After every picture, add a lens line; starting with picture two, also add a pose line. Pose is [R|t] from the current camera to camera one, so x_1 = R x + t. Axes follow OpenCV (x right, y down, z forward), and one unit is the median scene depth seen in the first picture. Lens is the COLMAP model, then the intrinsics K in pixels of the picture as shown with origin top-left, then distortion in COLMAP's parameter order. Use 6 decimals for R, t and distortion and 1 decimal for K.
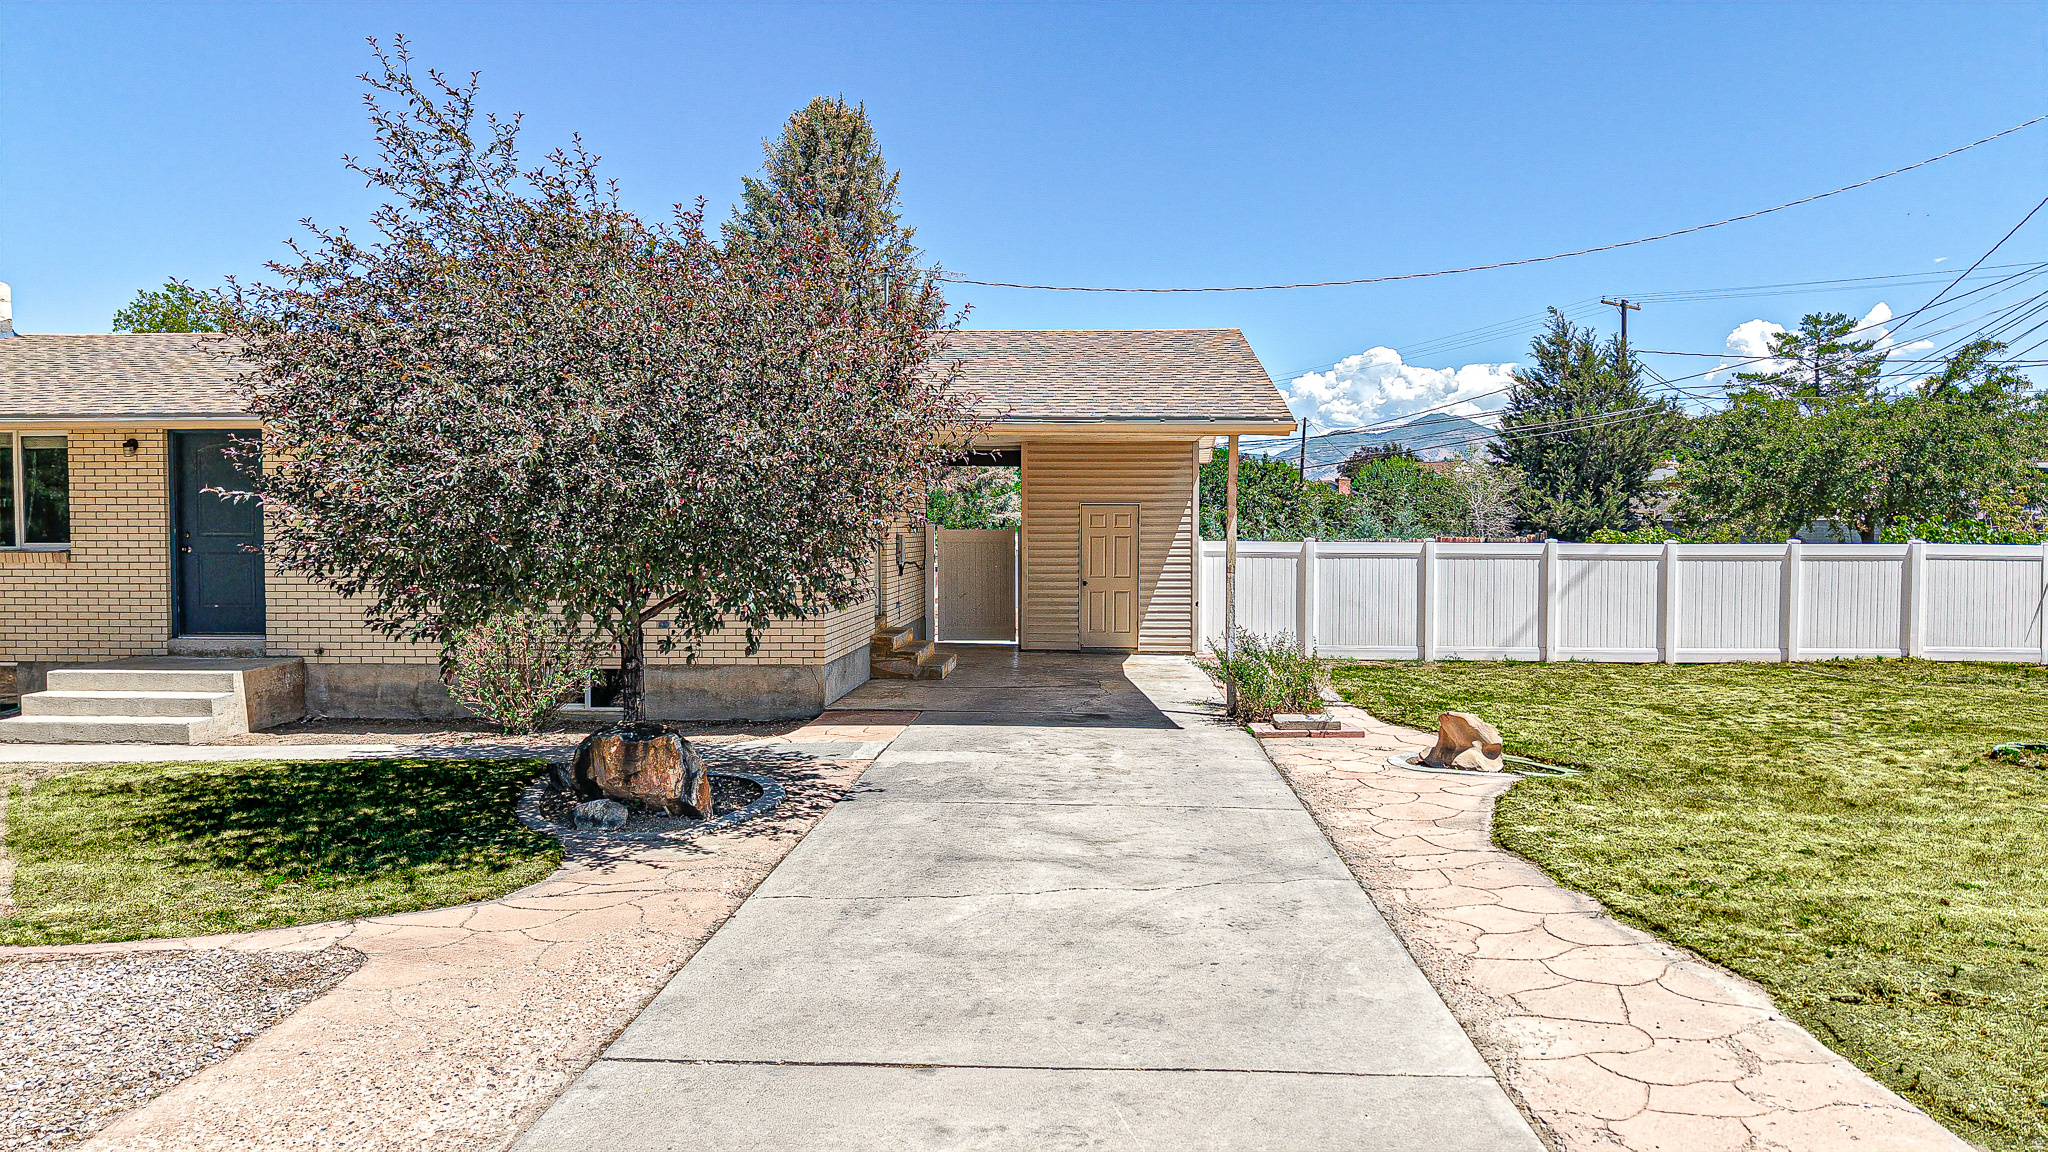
lens RADIAL K [[1524.9, 0, 1032.3], [0, 1524.9, 569.0], [0, 0, 1]] dist [0.053910, -0.096320]
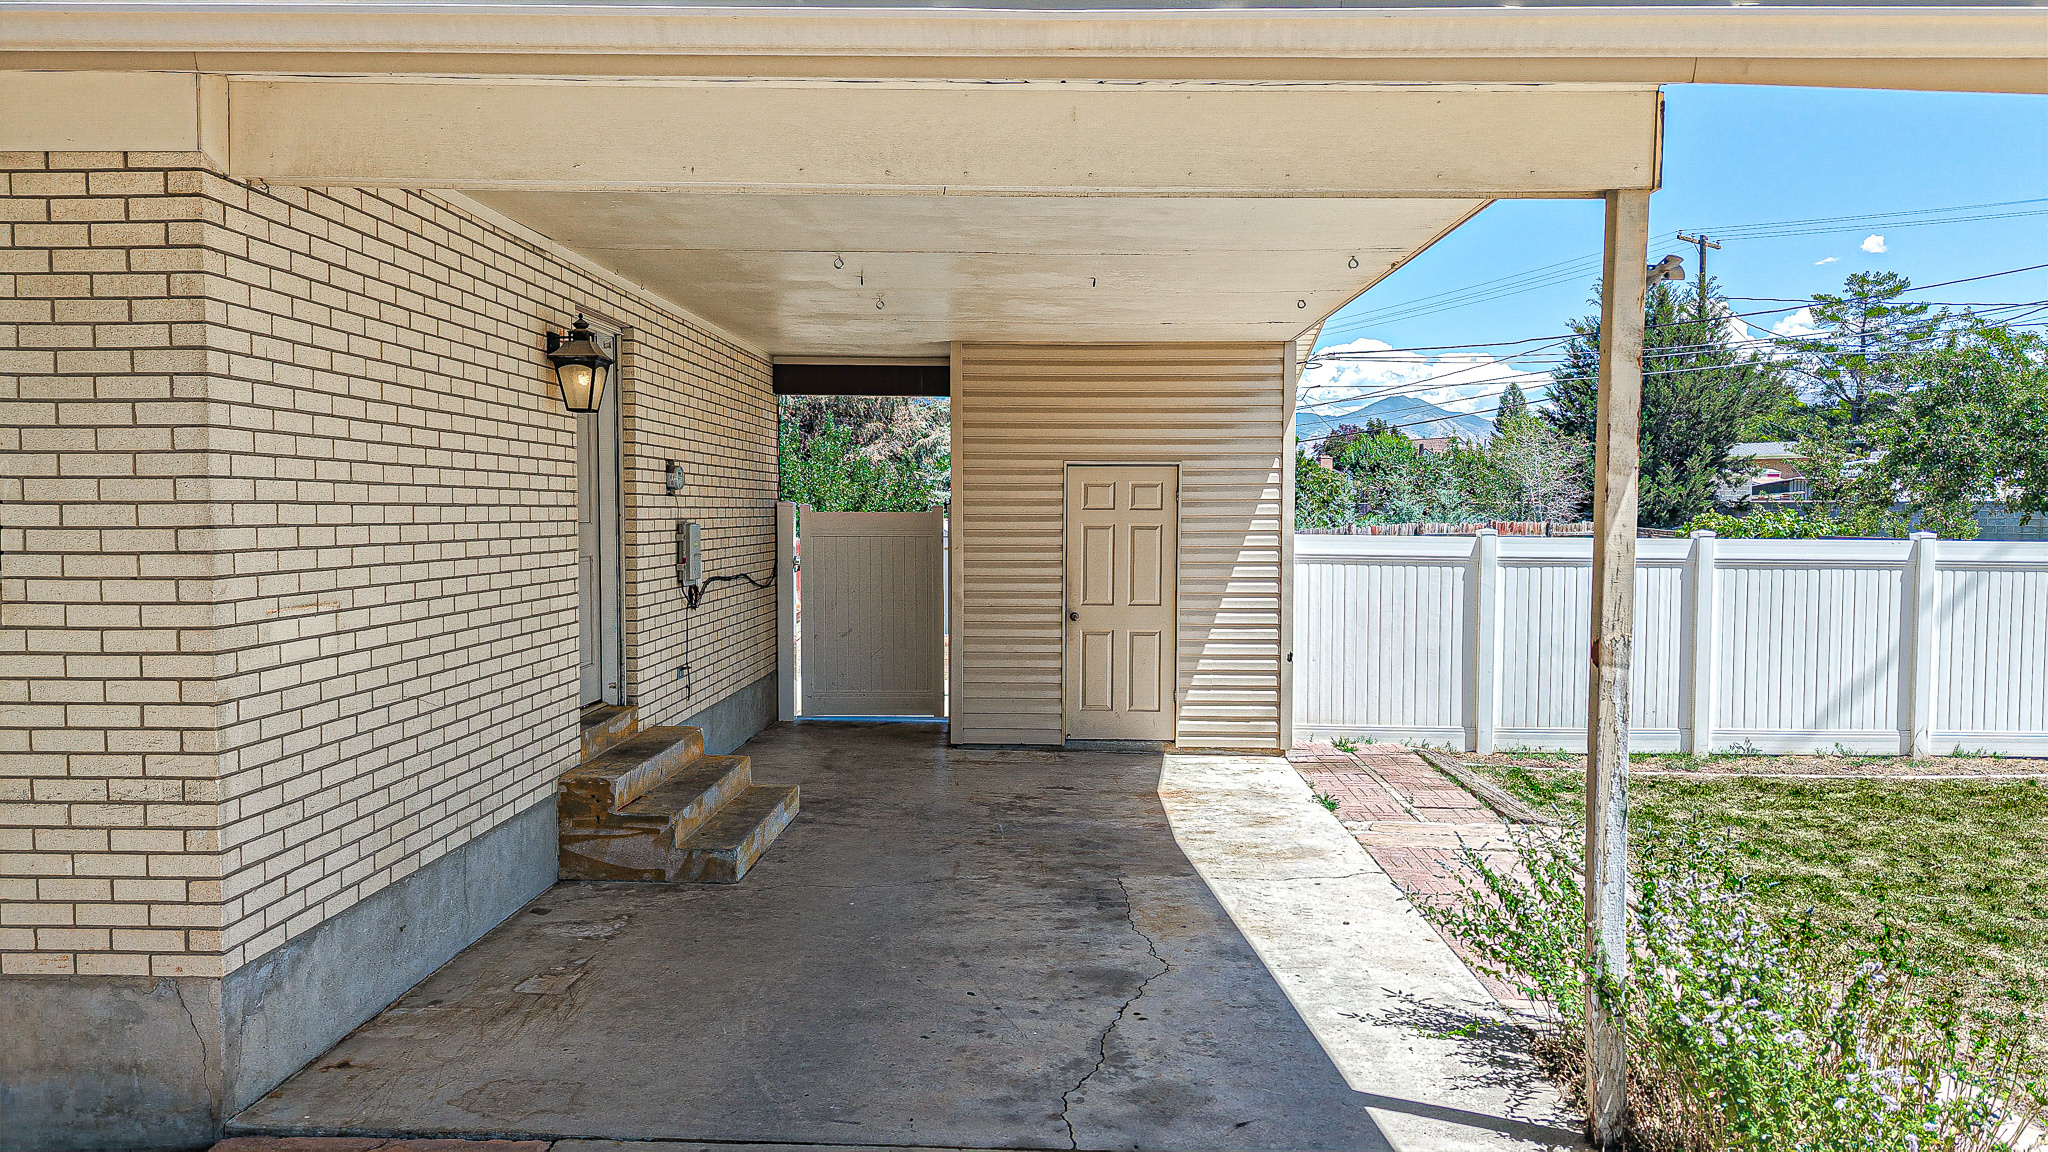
lens RADIAL K [[1524.9, 0, 1026.7], [0, 1524.9, 576.8], [0, 0, 1]] dist [0.053910, -0.096320]
pose [[0.999752, 0.001751, 0.022186, 0.006841], [-0.002139, 0.999845, 0.017461, -0.012452], [-0.022152, -0.017504, 0.999601, 0.461549]]
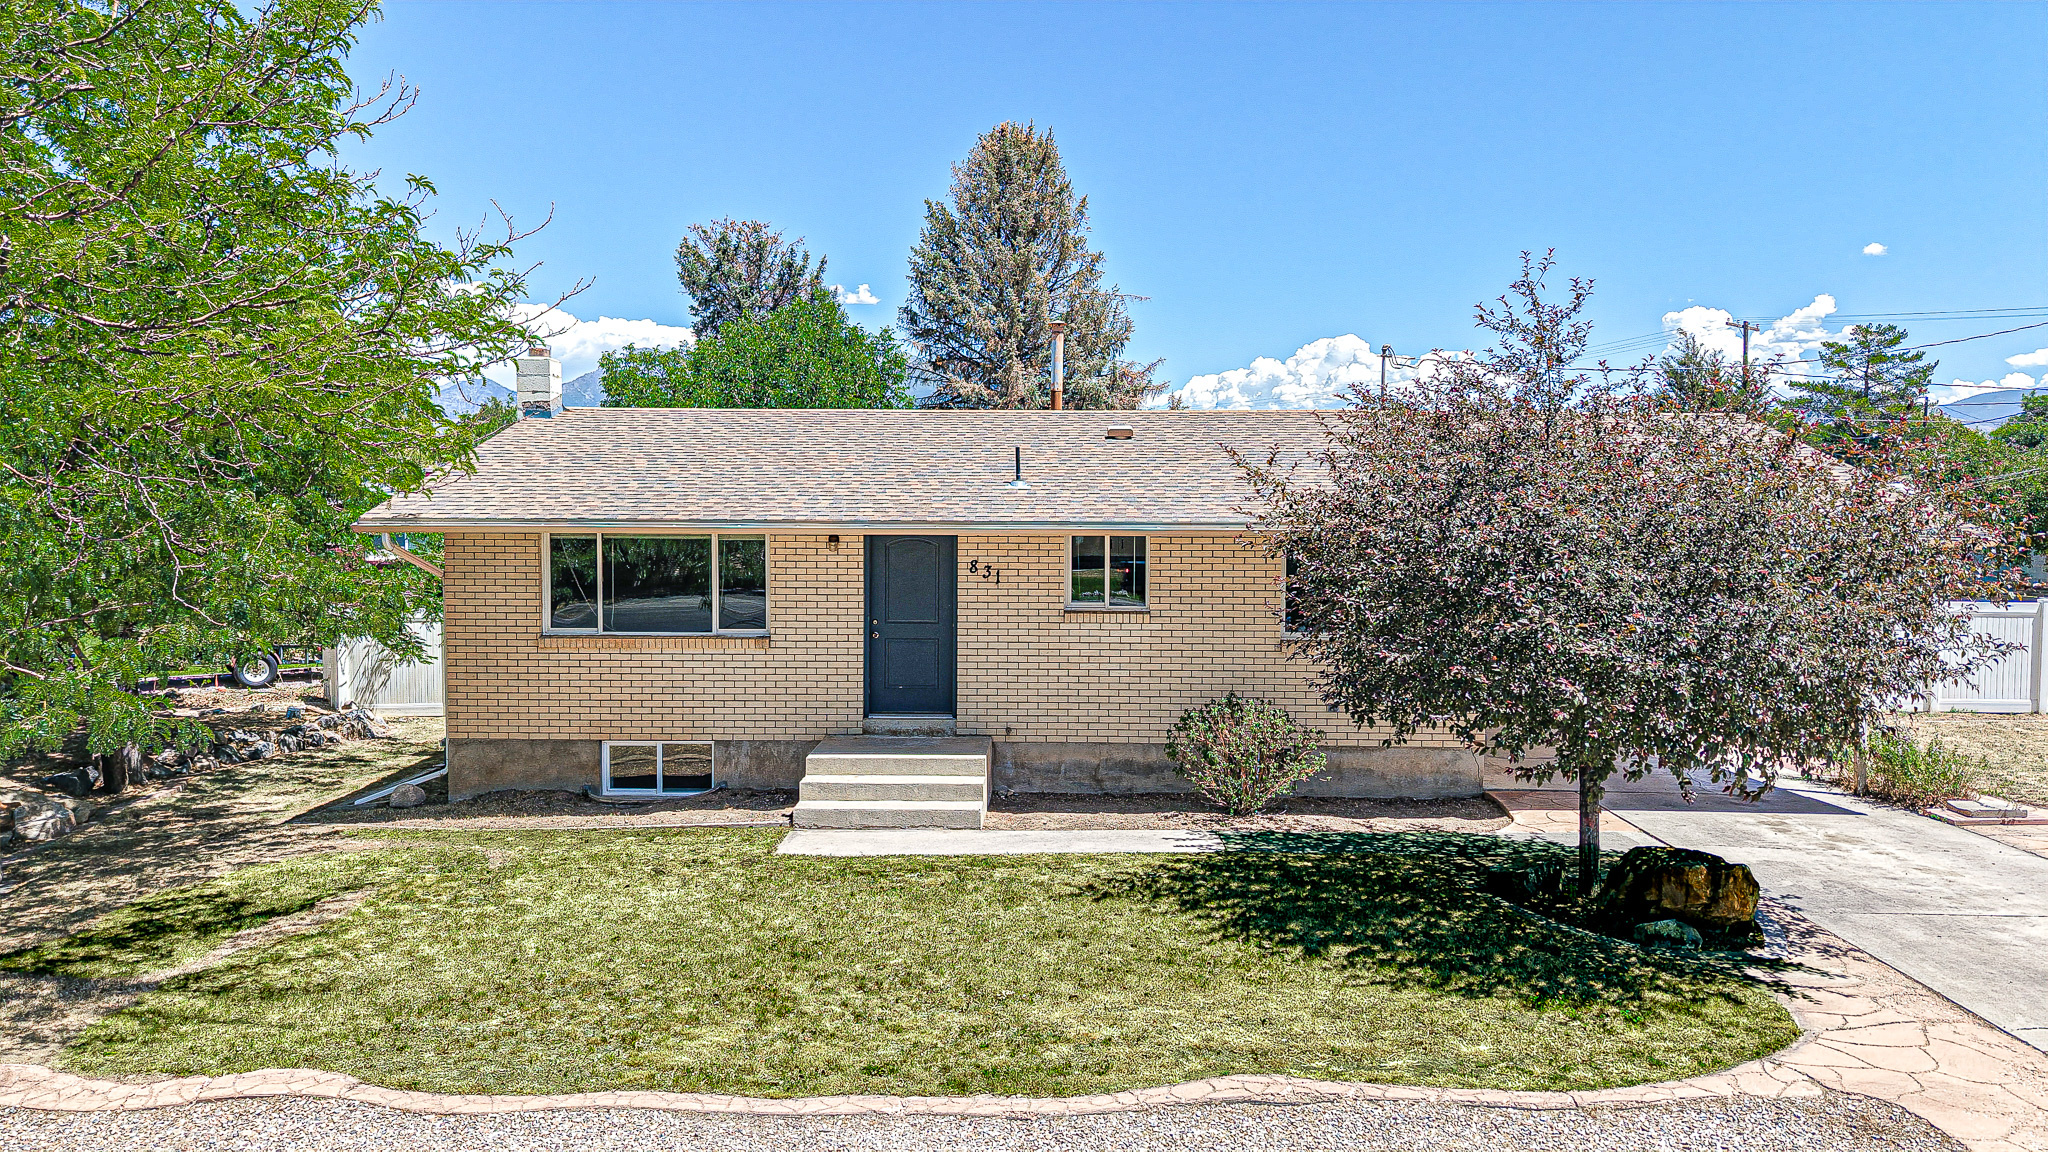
lens RADIAL K [[1524.9, 0, 1027.8], [0, 1524.9, 580.0], [0, 0, 1]] dist [0.053910, -0.096320]
pose [[0.999604, 0.004815, 0.027717, -0.320145], [-0.005328, 0.999815, 0.018467, -0.048332], [-0.027623, -0.018608, 0.999445, -0.046376]]
